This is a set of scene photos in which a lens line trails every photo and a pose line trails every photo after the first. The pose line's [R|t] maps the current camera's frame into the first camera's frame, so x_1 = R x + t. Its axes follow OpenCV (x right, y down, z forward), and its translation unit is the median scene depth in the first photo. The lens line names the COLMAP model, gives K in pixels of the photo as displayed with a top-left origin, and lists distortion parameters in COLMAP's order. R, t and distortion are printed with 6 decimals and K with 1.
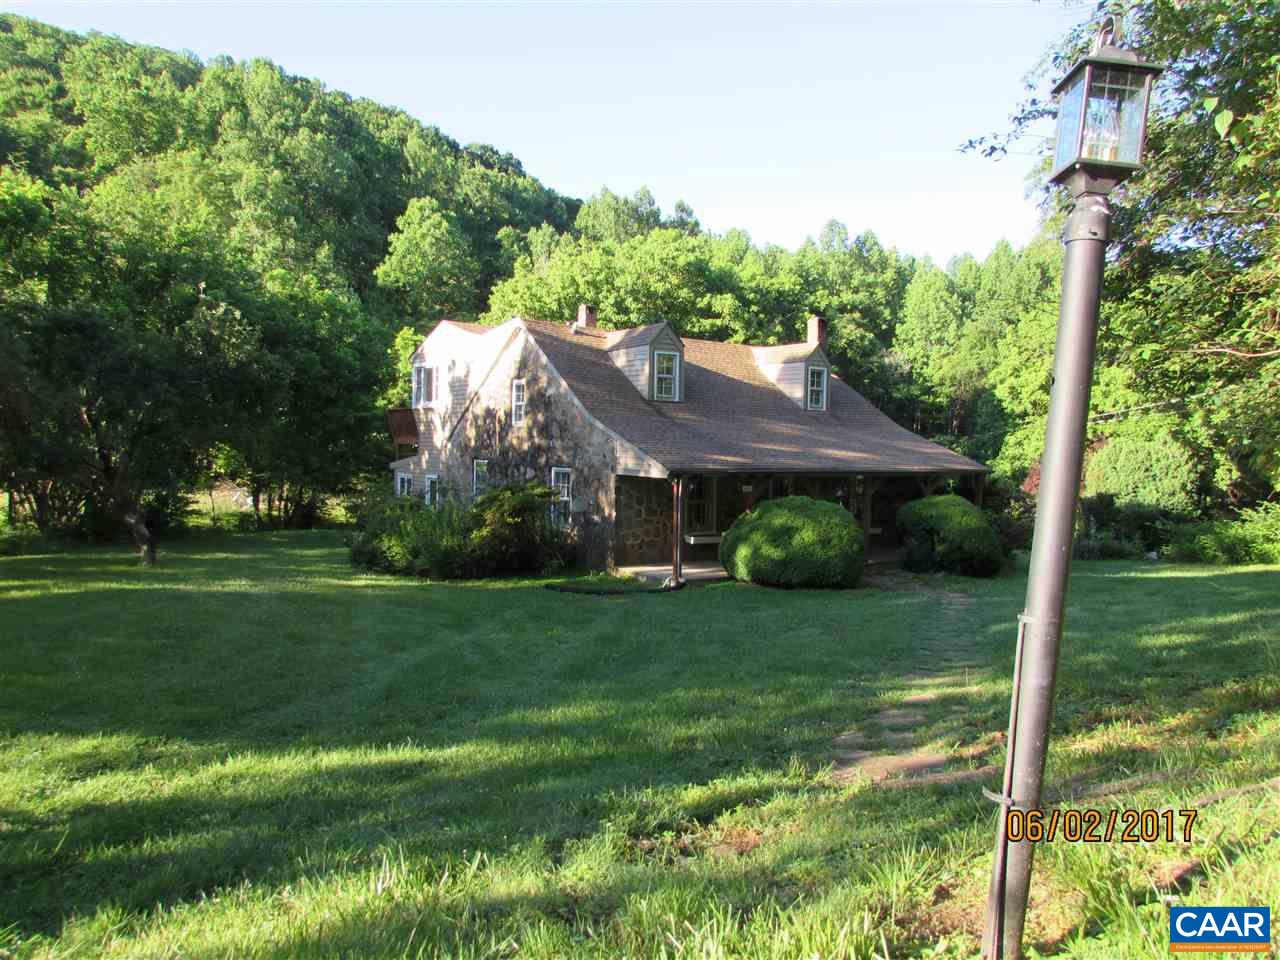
lens RADIAL K [[901.4, 0, 641.7], [0, 901.4, 485.7], [0, 0, 1]] dist [-0.041076, 0.024357]
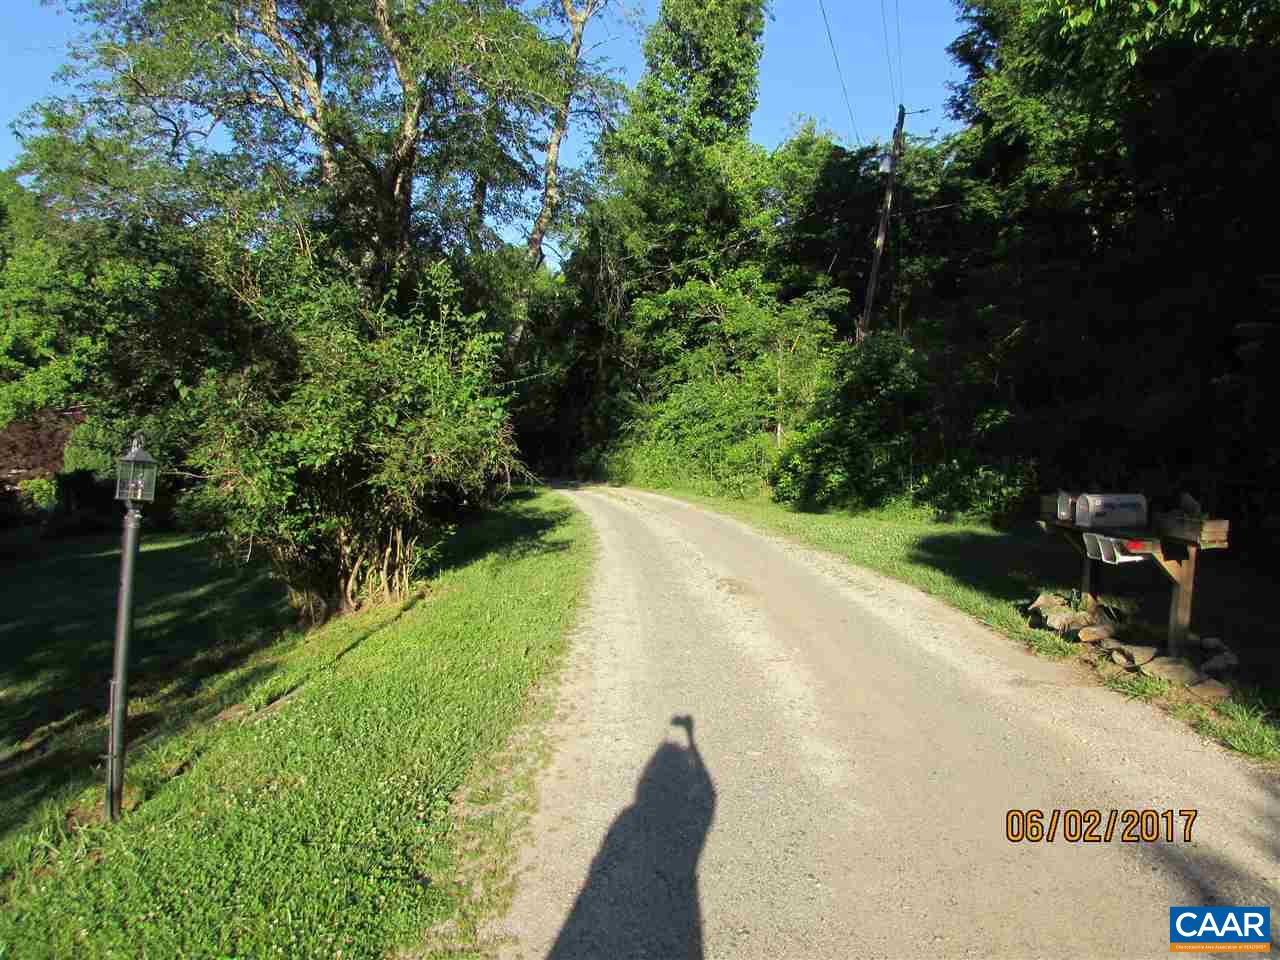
lens RADIAL K [[901.4, 0, 641.7], [0, 901.4, 485.7], [0, 0, 1]] dist [-0.041076, 0.024357]
pose [[0.500961, -0.047963, 0.864140, -0.339712], [0.000943, 0.998493, 0.054873, -0.189688], [-0.865470, -0.026674, 0.500251, -0.530120]]
